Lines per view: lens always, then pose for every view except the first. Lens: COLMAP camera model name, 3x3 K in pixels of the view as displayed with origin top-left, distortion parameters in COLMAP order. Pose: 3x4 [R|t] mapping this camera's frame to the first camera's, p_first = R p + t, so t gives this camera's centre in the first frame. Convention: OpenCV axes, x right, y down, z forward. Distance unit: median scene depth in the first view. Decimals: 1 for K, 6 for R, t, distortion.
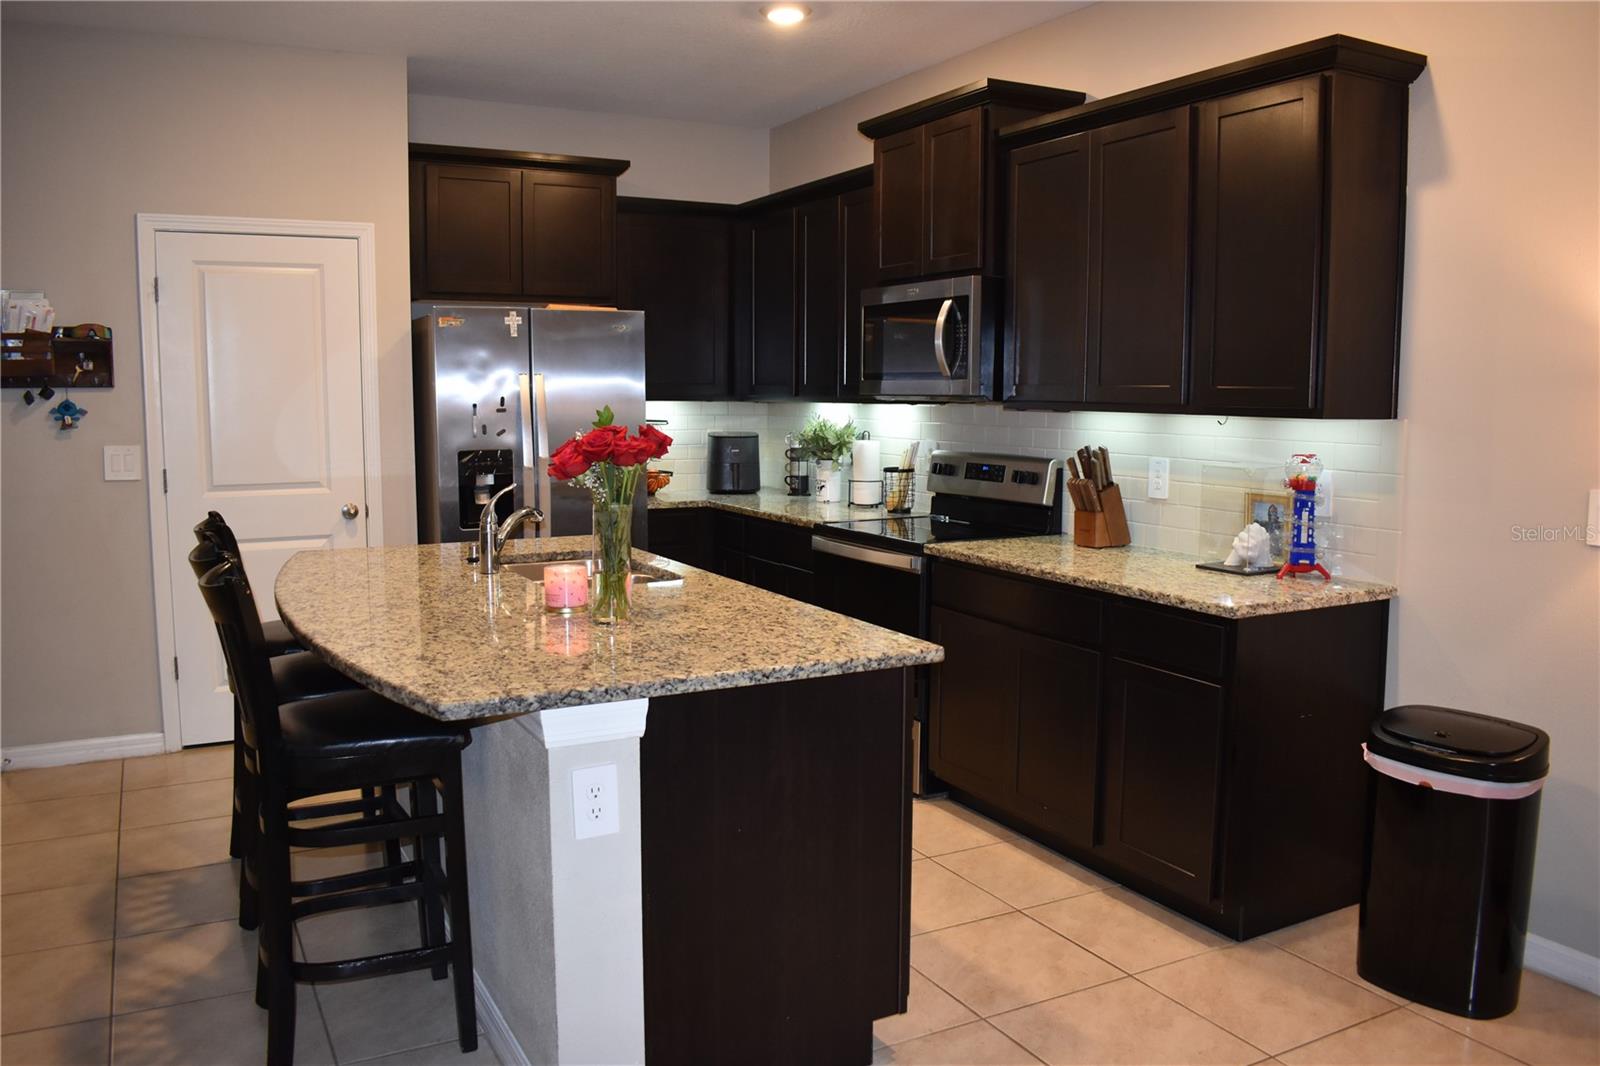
lens RADIAL K [[1249.6, 0, 800.0], [0, 1249.6, 533.0], [0, 0, 1]] dist [-0.093378, 0.010489]
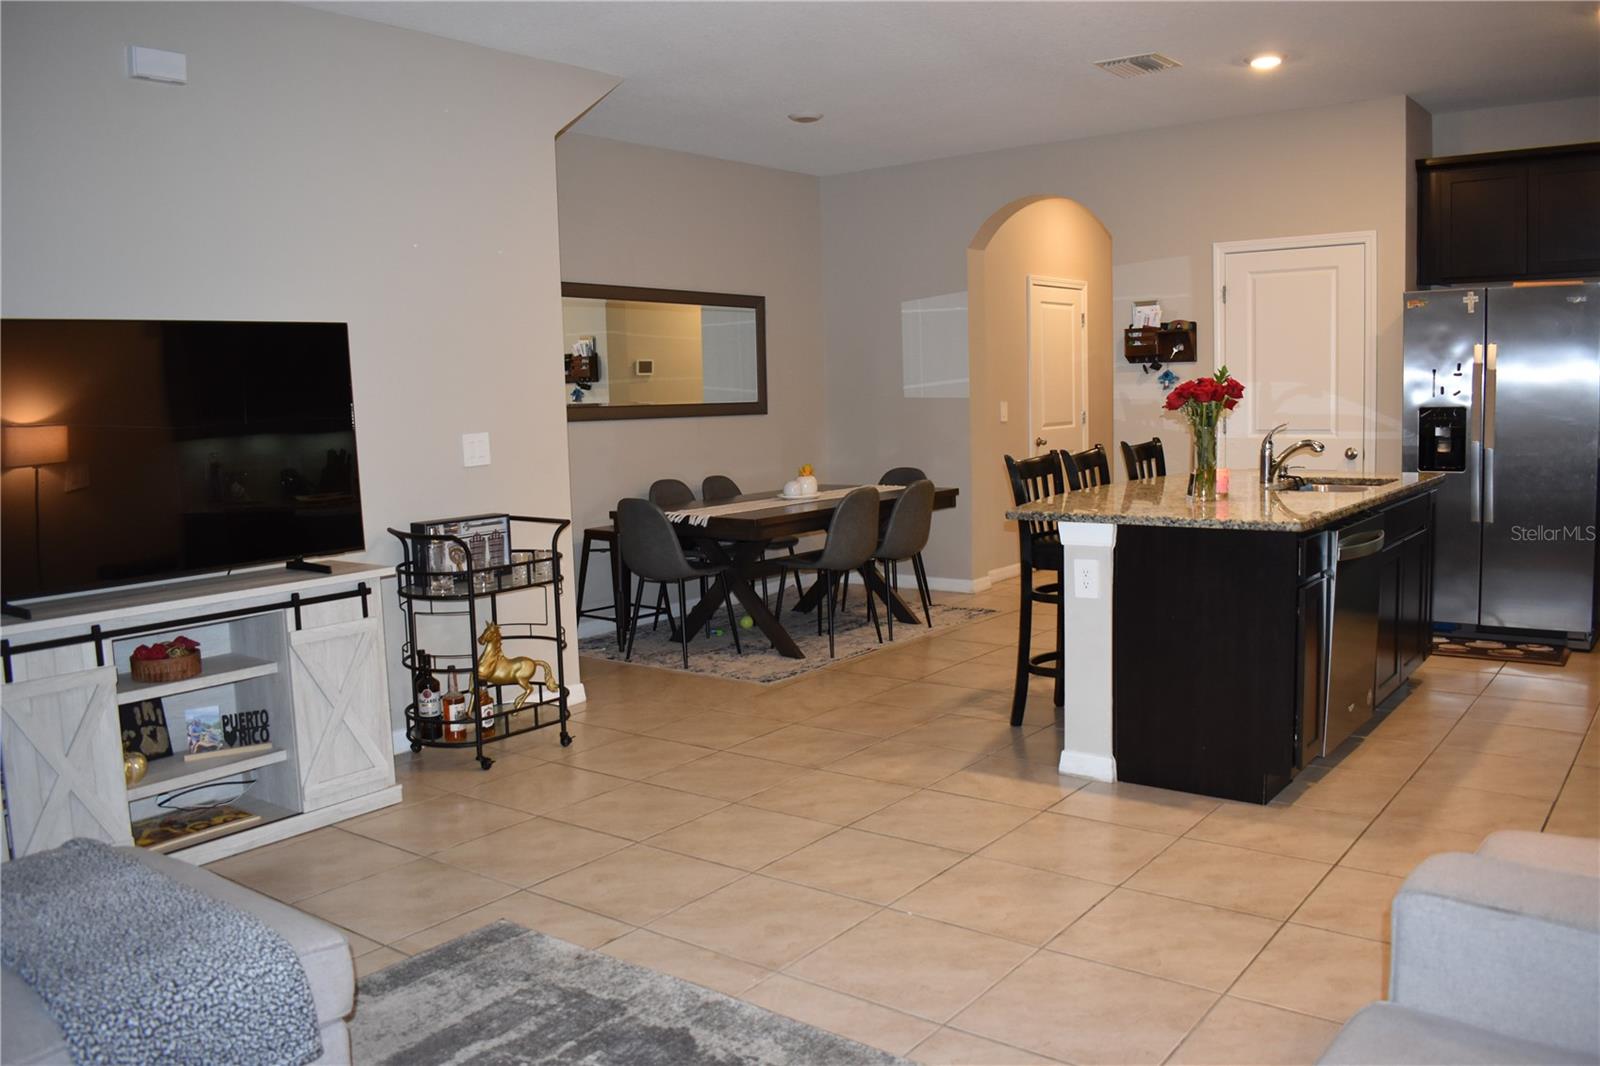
lens RADIAL K [[1285.9, 0, 806.1], [0, 1285.9, 534.0], [0, 0, 1]] dist [-0.096179, 0.016257]
pose [[0.417296, 0.087949, -0.904505, 0.740576], [-0.075433, 0.995223, 0.061968, 0.033888], [0.905634, 0.042370, 0.421937, -0.100304]]
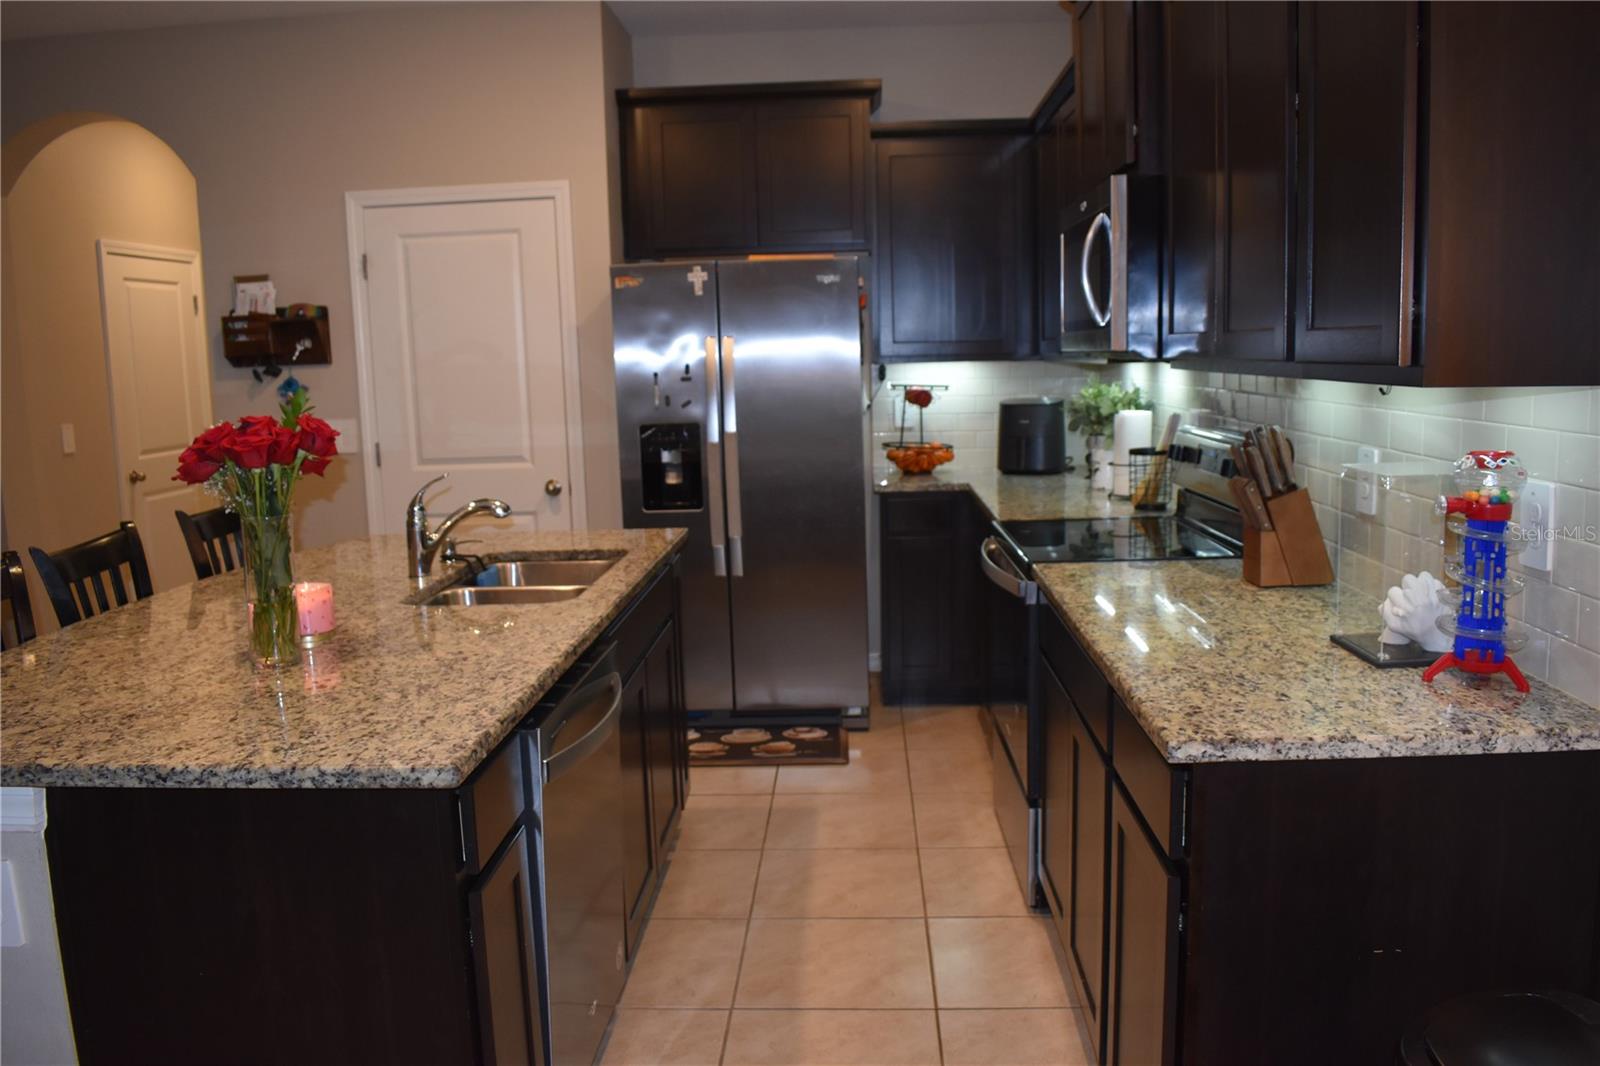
lens RADIAL K [[1243.7, 0, 800.0], [0, 1243.7, 533.0], [0, 0, 1]] dist [-0.091238, 0.012613]
pose [[0.858841, 0.046280, -0.510148, 0.349954], [-0.027796, 0.998653, 0.043802, -0.036007], [0.511488, -0.023438, 0.858971, 0.332371]]
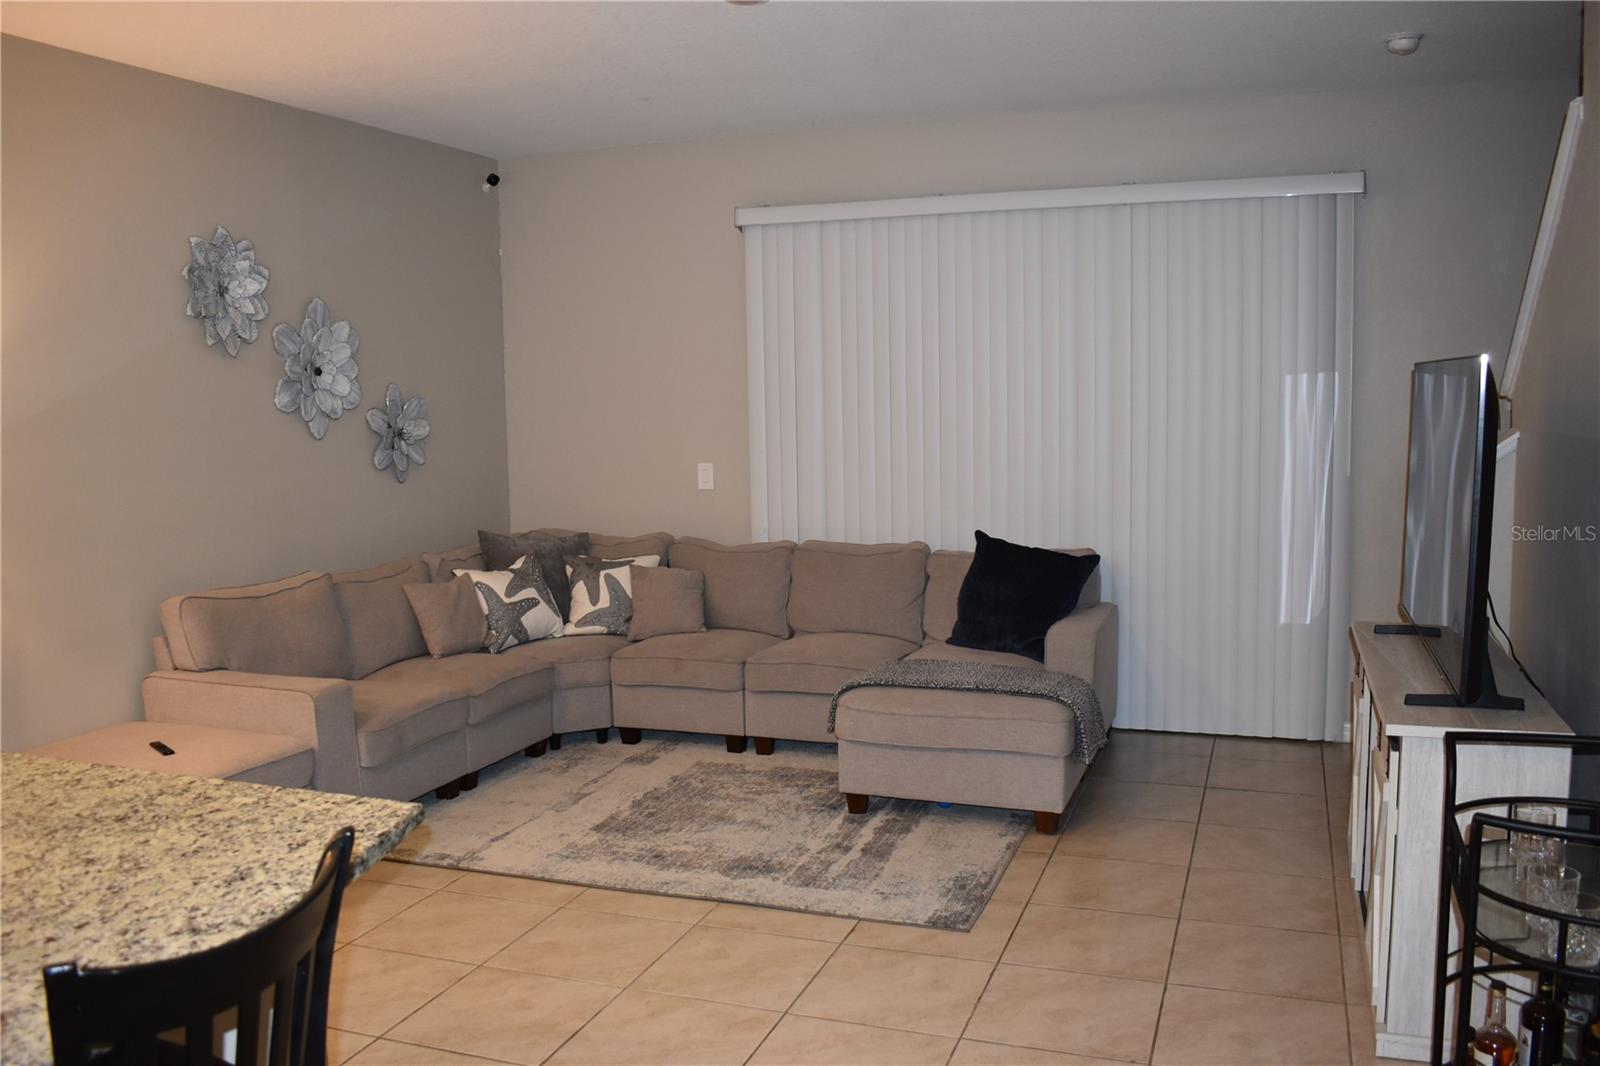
lens RADIAL K [[1334.6, 0, 800.0], [0, 1334.6, 533.0], [0, 0, 1]] dist [-0.083545, 0.005221]
pose [[-0.670552, -0.070412, 0.738513, -0.606290], [0.103179, 0.976959, 0.186830, -0.114088], [-0.734652, 0.201479, -0.647837, 0.691342]]
